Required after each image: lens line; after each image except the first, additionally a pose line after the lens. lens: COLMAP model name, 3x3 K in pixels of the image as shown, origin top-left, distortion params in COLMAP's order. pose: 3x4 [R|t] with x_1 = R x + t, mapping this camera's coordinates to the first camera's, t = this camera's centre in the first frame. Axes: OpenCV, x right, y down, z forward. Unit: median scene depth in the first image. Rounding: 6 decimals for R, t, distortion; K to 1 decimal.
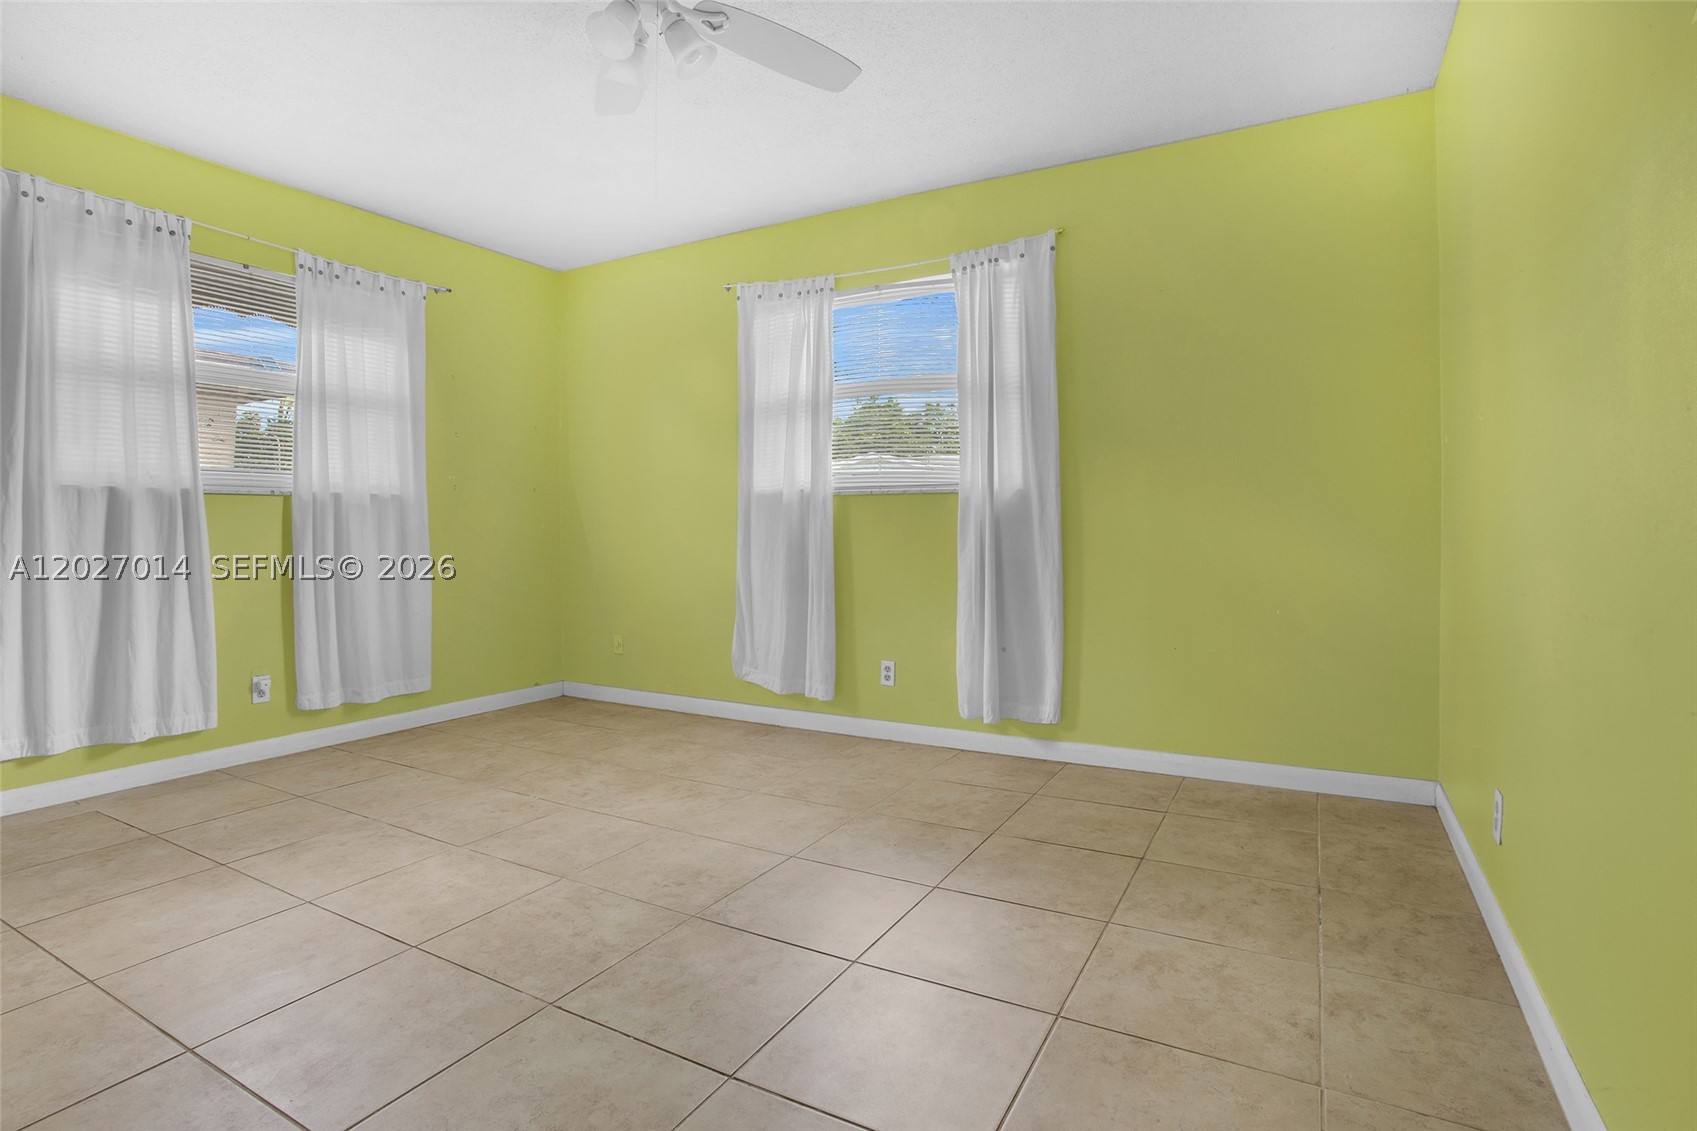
lens RADIAL K [[859.7, 0, 842.2], [0, 859.7, 550.6], [0, 0, 1]] dist [-0.046785, 0.005017]
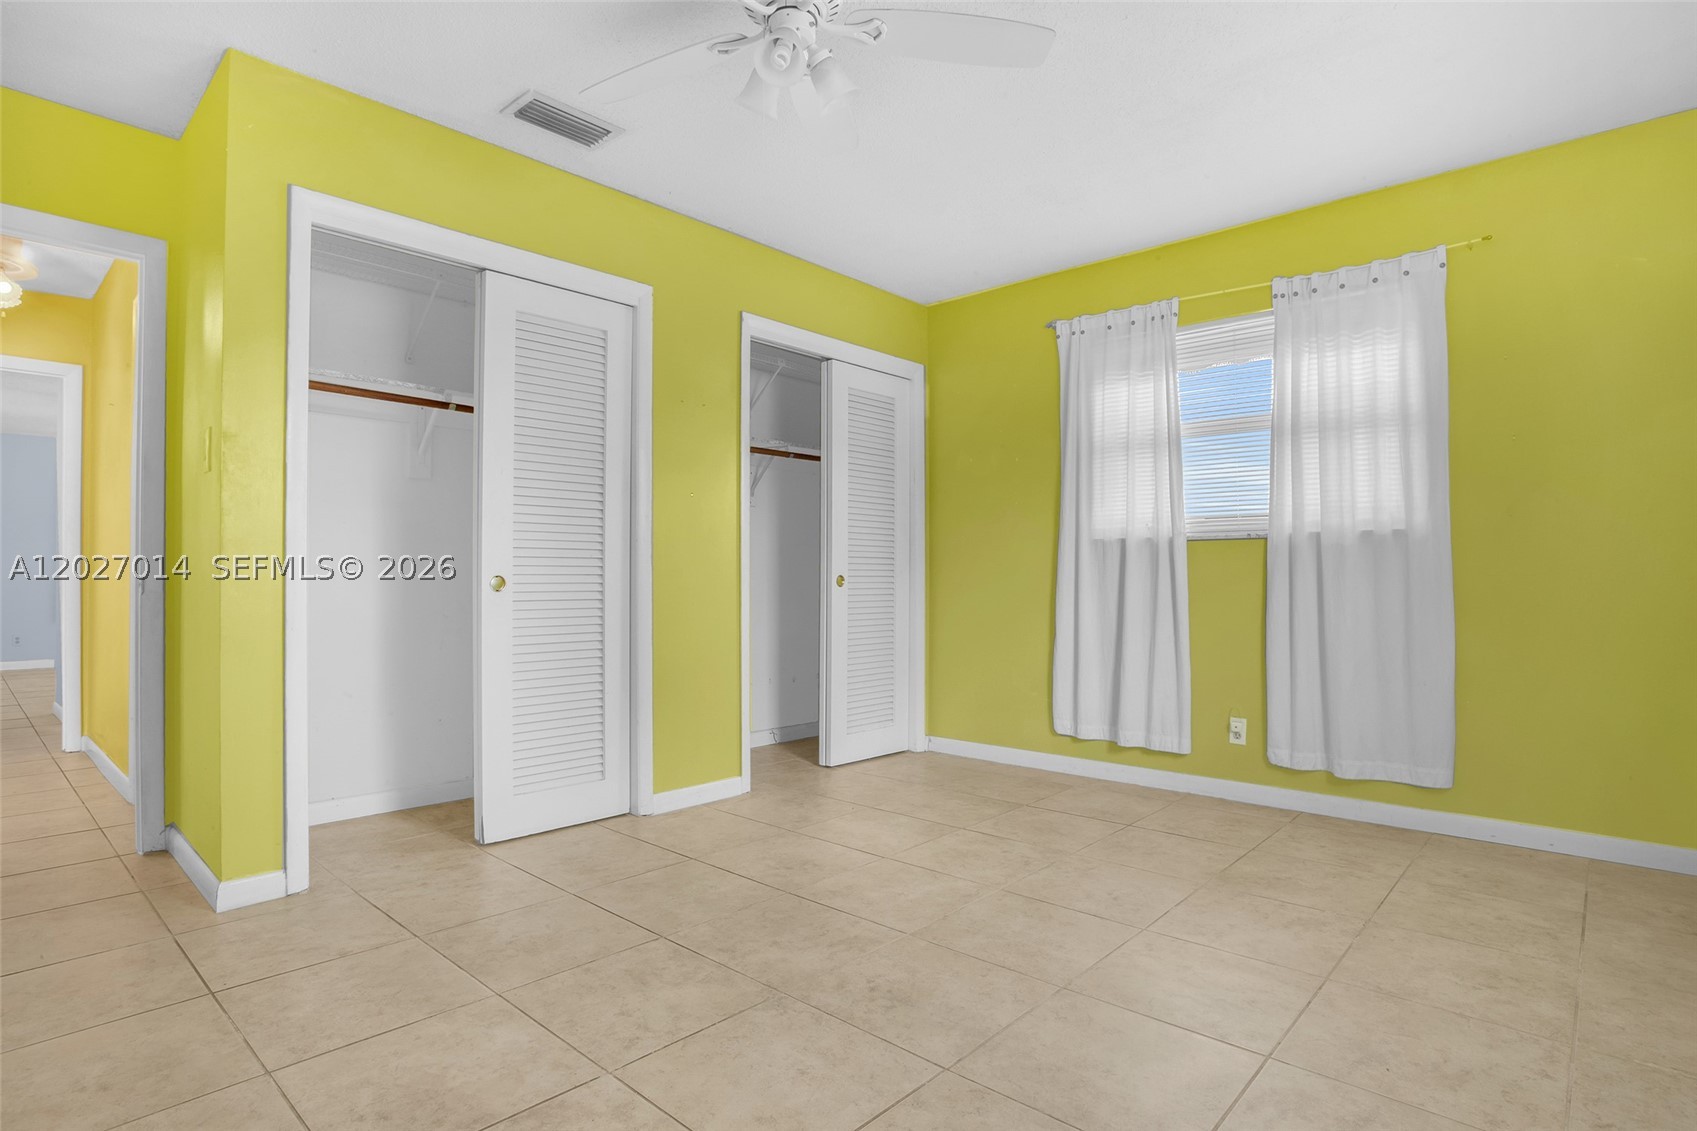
lens RADIAL K [[897.0, 0, 843.1], [0, 897.0, 573.8], [0, 0, 1]] dist [-0.008182, -0.000803]
pose [[-0.237436, 0.006473, -0.971382, 0.521061], [-0.020592, 0.999720, 0.011696, -0.029751], [0.971185, 0.022779, -0.237236, 0.880159]]
